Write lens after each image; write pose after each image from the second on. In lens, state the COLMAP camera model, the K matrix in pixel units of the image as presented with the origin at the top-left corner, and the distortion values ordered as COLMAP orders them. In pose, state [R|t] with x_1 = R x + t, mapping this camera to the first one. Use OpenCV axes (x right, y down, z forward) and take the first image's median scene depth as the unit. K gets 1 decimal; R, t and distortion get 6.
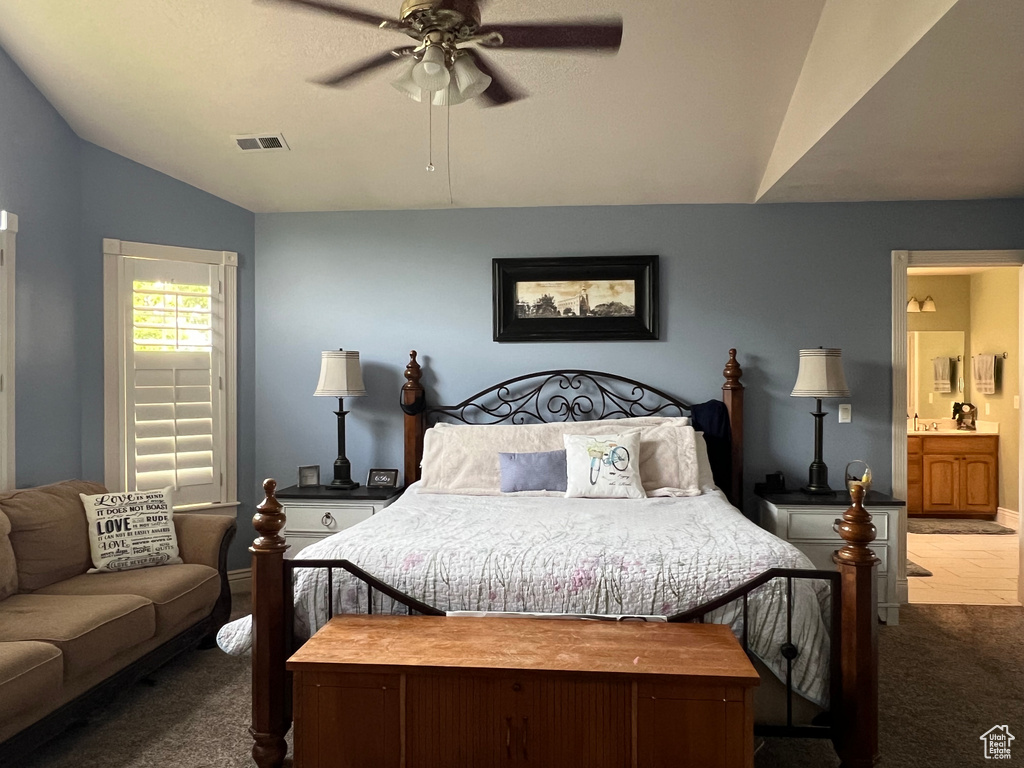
lens RADIAL K [[763.7, 0, 505.9], [0, 763.7, 385.7], [0, 0, 1]] dist [0.009090, -0.011321]
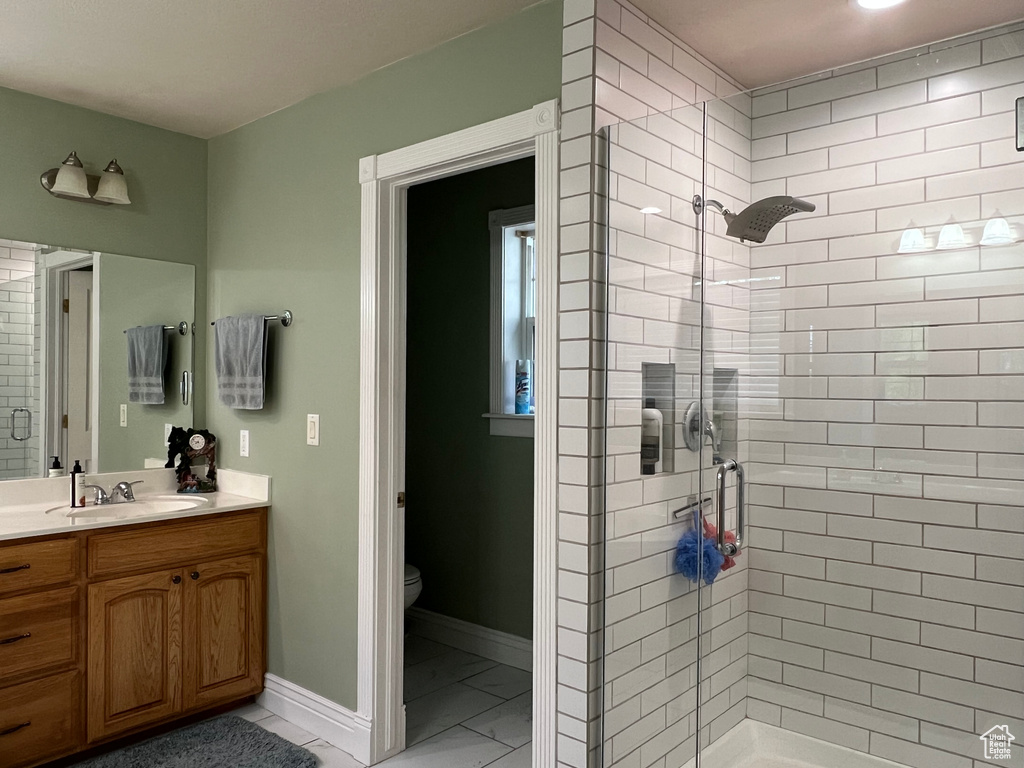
lens RADIAL K [[763.7, 0, 508.1], [0, 763.7, 387.8], [0, 0, 1]] dist [0.009090, -0.011321]
pose [[0.587272, 0.004304, 0.809378, 0.593370], [-0.006139, 0.999981, -0.000864, -0.002650], [-0.809366, -0.004461, 0.587287, 1.010583]]
